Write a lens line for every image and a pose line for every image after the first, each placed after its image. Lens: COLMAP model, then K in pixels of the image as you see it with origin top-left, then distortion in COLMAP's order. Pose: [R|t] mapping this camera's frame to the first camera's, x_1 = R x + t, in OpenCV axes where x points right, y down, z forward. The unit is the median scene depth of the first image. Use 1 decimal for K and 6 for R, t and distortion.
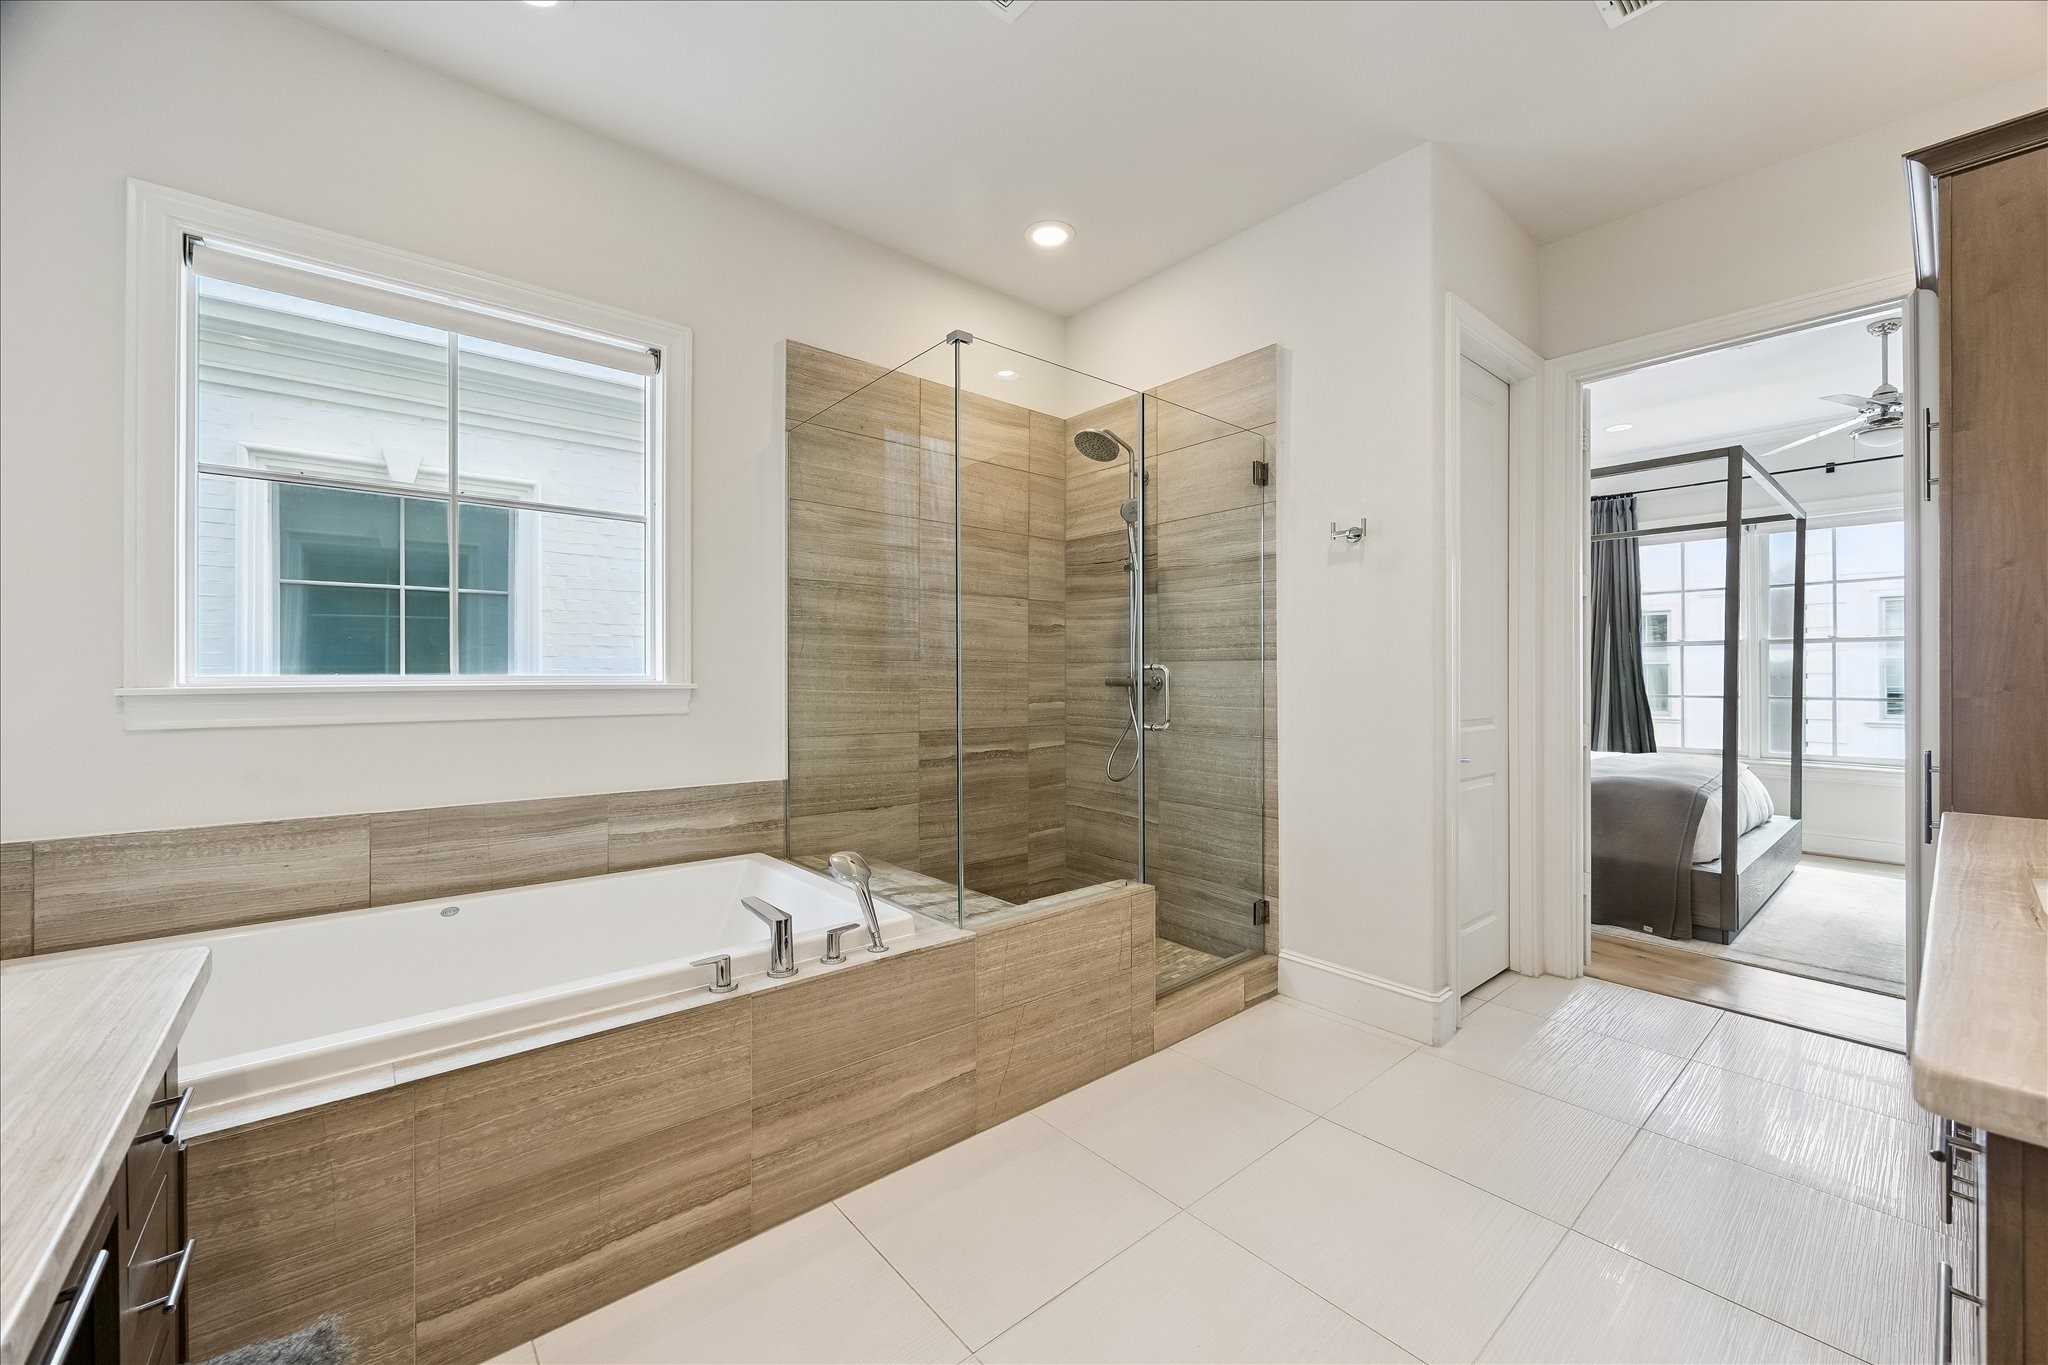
lens RADIAL K [[803.5, 0, 1032.9], [0, 803.5, 677.8], [0, 0, 1]] dist [-0.000716, 0.000137]
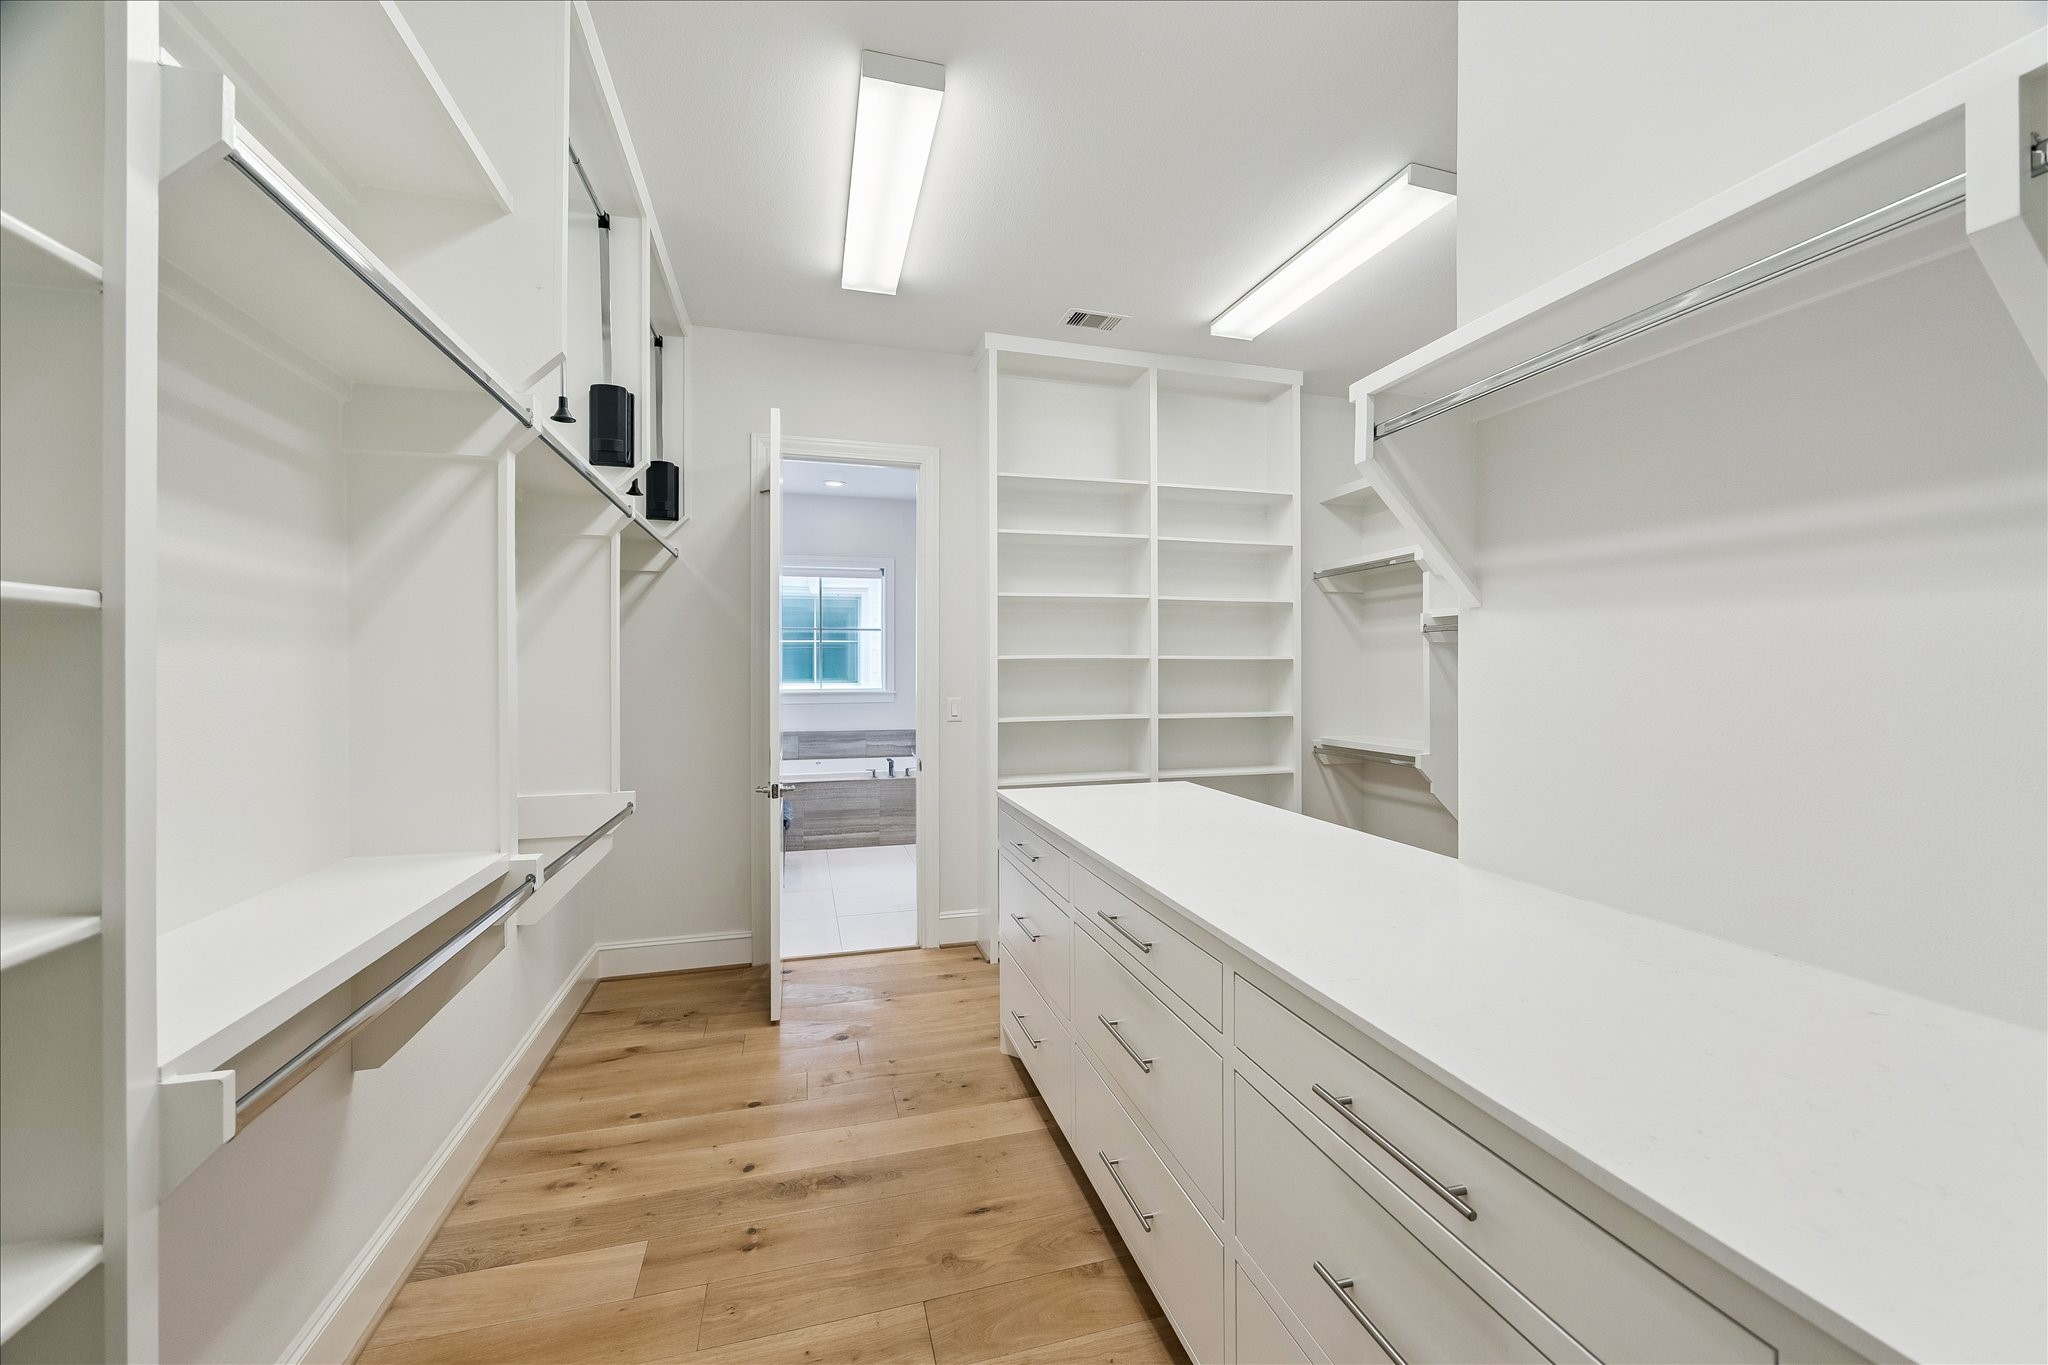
lens RADIAL K [[803.5, 0, 1021.1], [0, 803.5, 677.6], [0, 0, 1]] dist [-0.000716, 0.000137]
pose [[0.906003, 0.001833, -0.423267, 1.701874], [-0.001123, 0.999998, 0.001926, -0.069214], [0.423269, -0.001270, 0.906003, -1.945622]]
